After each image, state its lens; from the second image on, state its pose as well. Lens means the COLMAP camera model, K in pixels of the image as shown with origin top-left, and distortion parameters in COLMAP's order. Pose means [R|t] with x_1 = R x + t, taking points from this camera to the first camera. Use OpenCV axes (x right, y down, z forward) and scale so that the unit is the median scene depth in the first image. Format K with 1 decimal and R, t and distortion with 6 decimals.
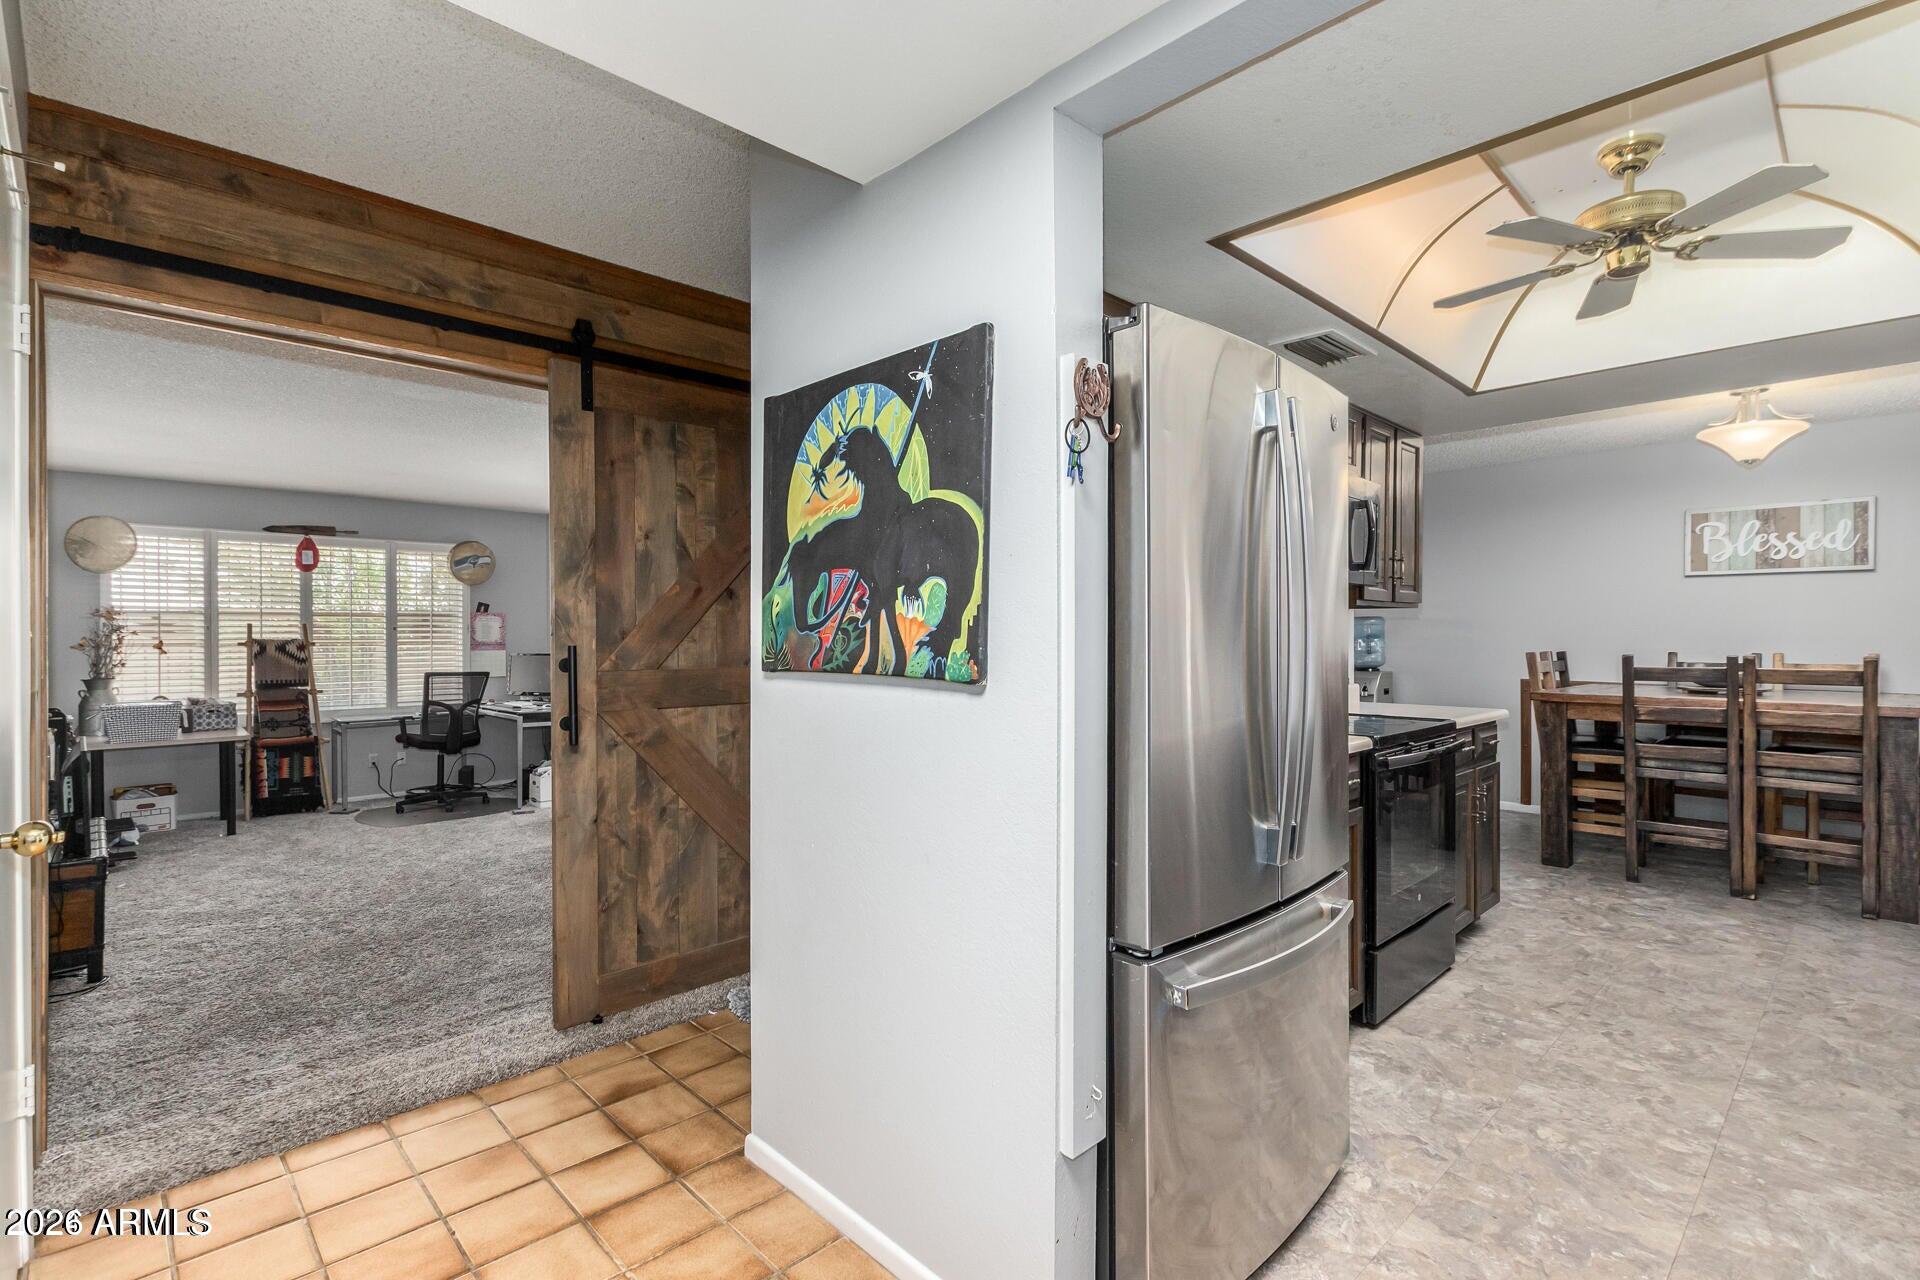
lens RADIAL K [[888.1, 0, 945.0], [0, 888.1, 635.7], [0, 0, 1]] dist [0.000745, -0.001320]
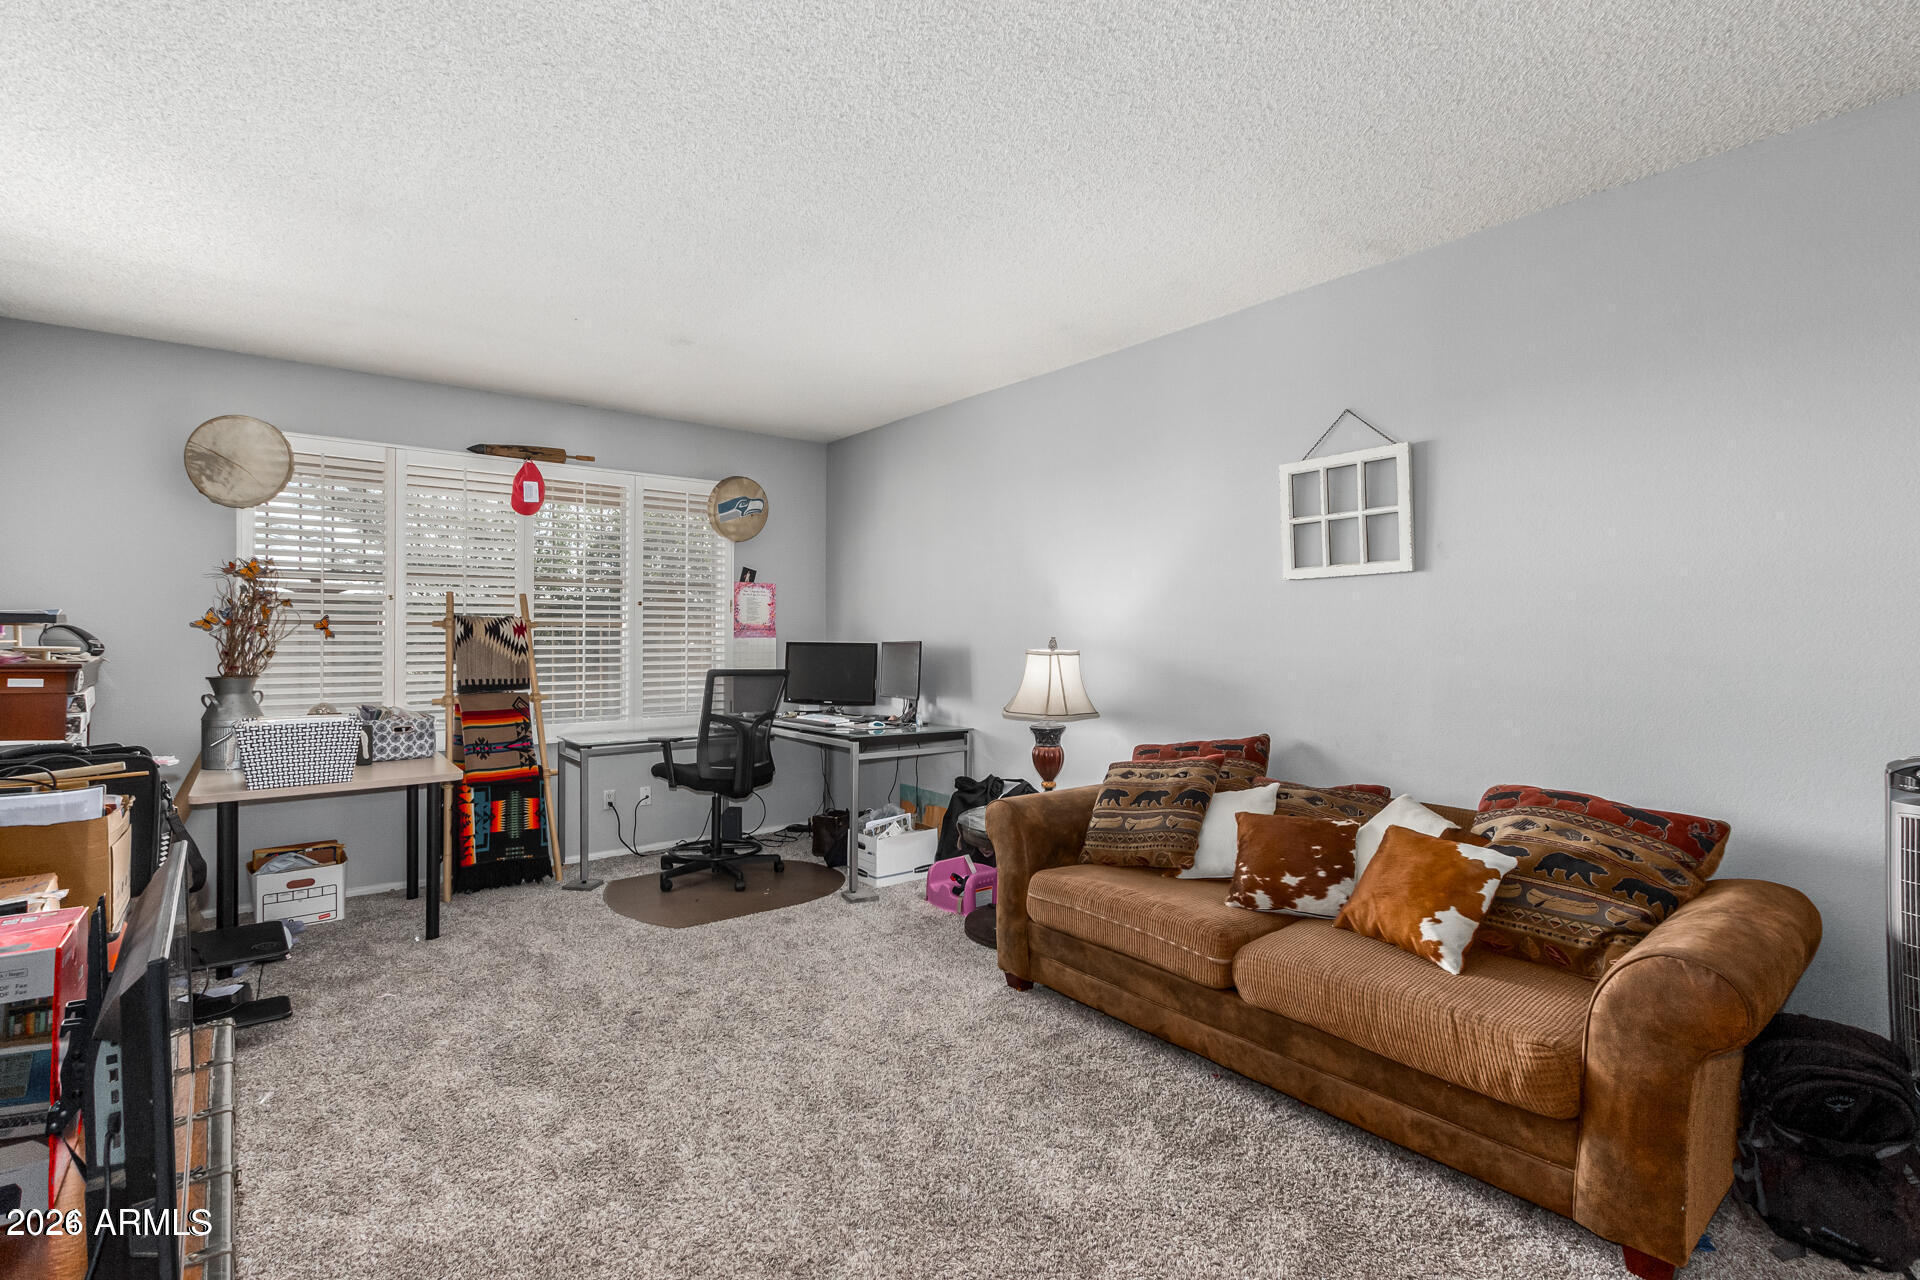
lens RADIAL K [[915.1, 0, 949.8], [0, 915.1, 620.7], [0, 0, 1]] dist [0.005234, 0.000732]
pose [[0.994863, -0.000236, -0.101232, -0.348212], [-0.001367, 0.999875, -0.015768, 0.017414], [0.101223, 0.015825, 0.994738, 0.367529]]
